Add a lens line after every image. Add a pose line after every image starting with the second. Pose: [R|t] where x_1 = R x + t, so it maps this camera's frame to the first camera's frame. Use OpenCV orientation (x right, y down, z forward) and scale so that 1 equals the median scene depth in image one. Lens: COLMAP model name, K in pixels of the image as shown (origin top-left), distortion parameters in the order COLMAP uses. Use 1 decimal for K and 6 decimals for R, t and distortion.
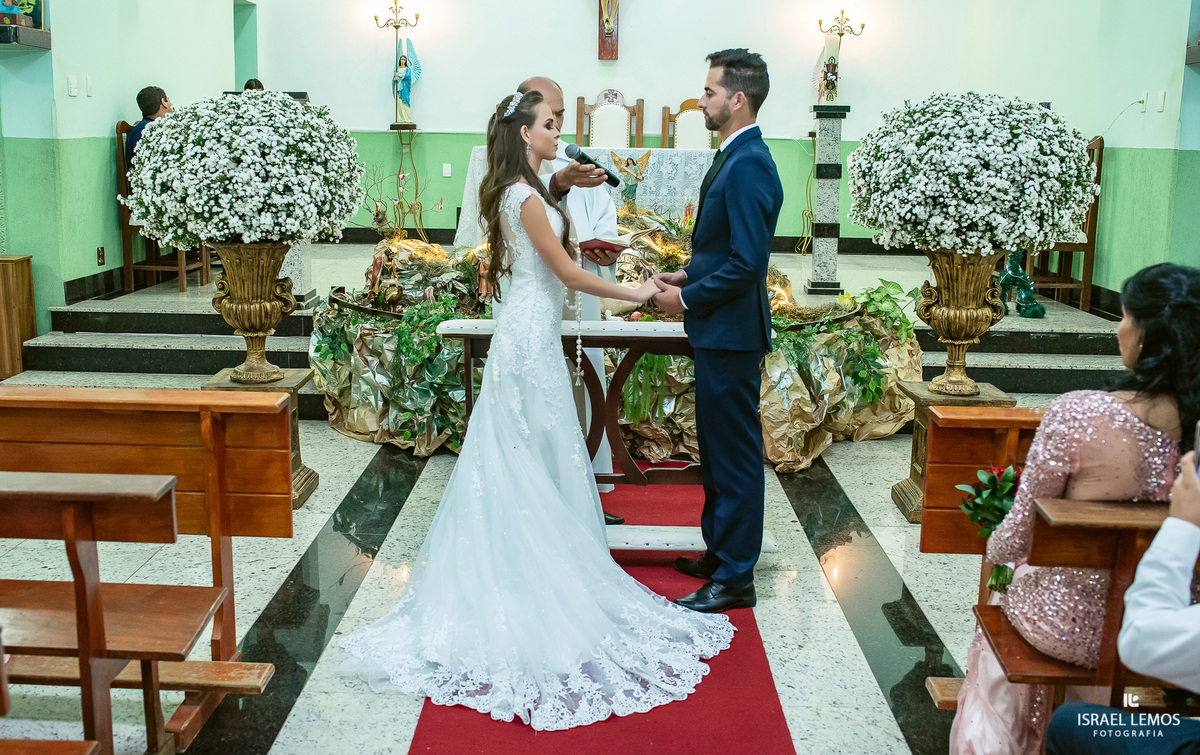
lens RADIAL K [[1360.1, 0, 549.0], [0, 1360.1, 370.8], [0, 0, 1]] dist [-0.086681, 0.000000]
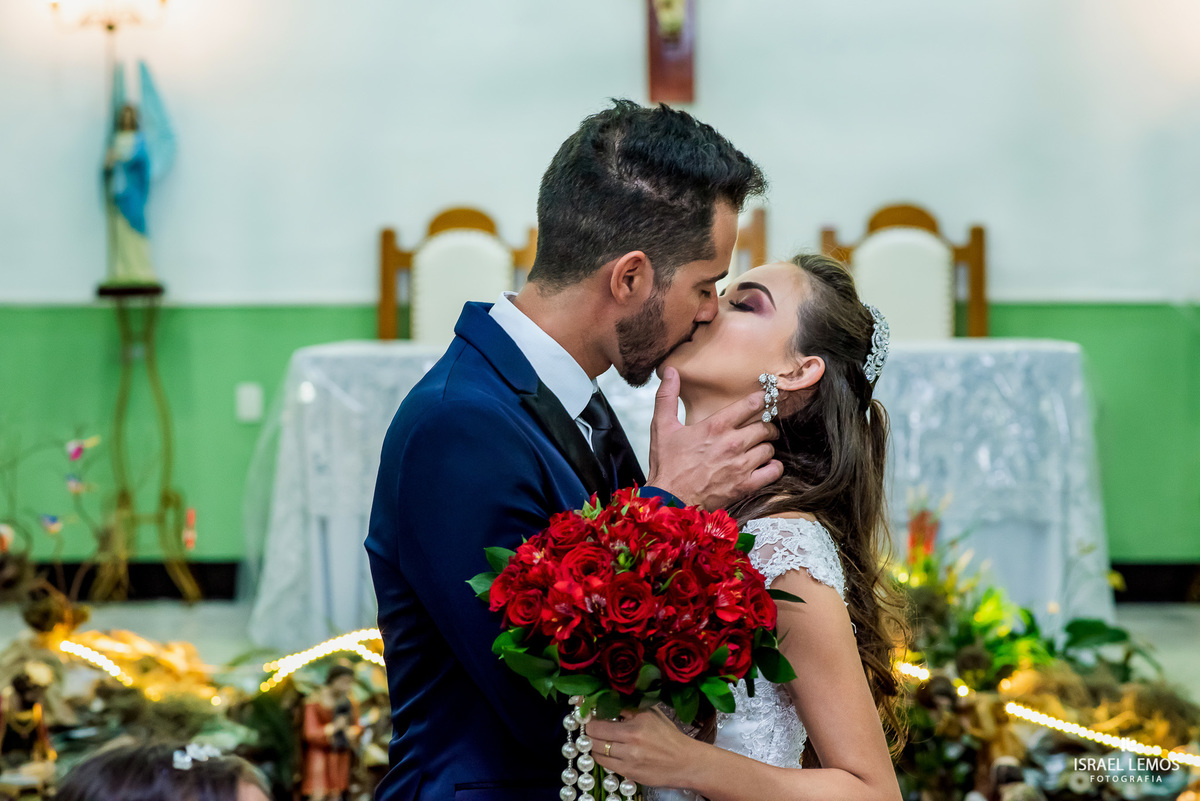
lens RADIAL K [[3169.2, 0, 603.4], [0, 3169.2, 402.7], [0, 0, 1]] dist [0.049125, 0.000000]
pose [[0.999610, -0.019613, 0.019888, 0.011935], [0.022123, 0.990587, -0.135085, -0.065844], [-0.017051, 0.135472, 0.990634, 0.311888]]
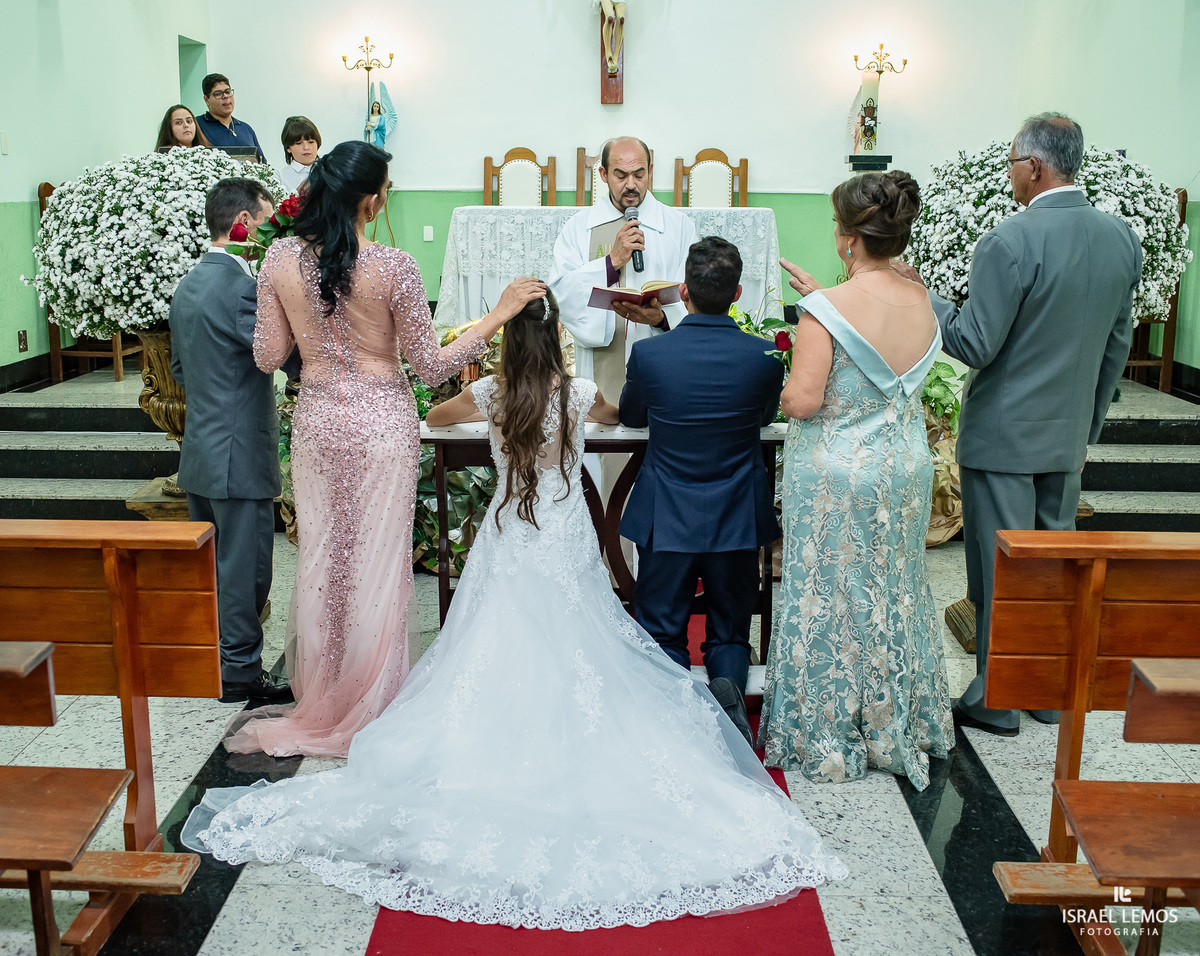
lens RADIAL K [[1514.3, 0, 566.0], [0, 1514.3, 496.3], [0, 0, 1]] dist [-0.080868, 0.000000]
pose [[0.999909, -0.011771, 0.006644, 0.010759], [0.011571, 0.999501, 0.029389, -0.016606], [-0.006986, -0.029309, 0.999546, 0.063815]]
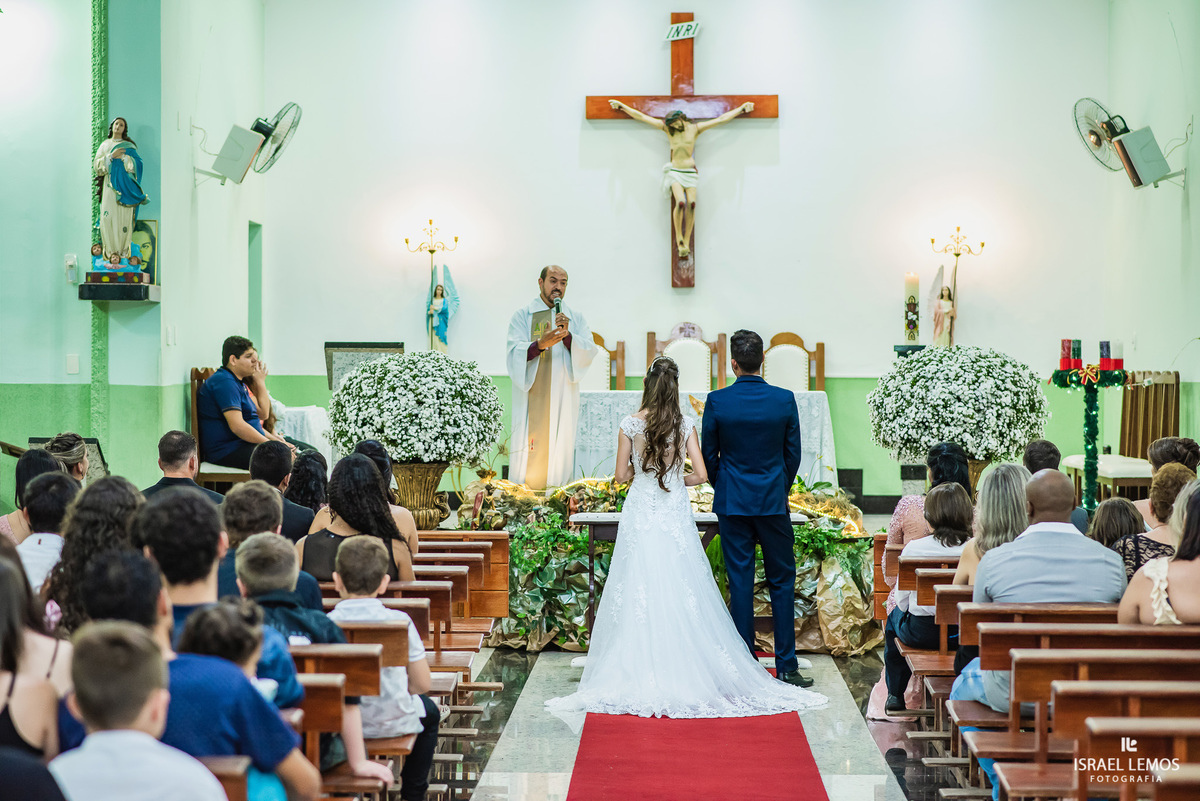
lens RADIAL K [[3169.2, 0, 599.6], [0, 3169.2, 399.4], [0, 0, 1]] dist [0.049125, 0.000000]
pose [[0.999775, -0.011004, 0.018108, -0.103578], [0.013771, 0.986932, -0.160548, 0.356820], [-0.016105, 0.160761, 0.986862, -2.156551]]
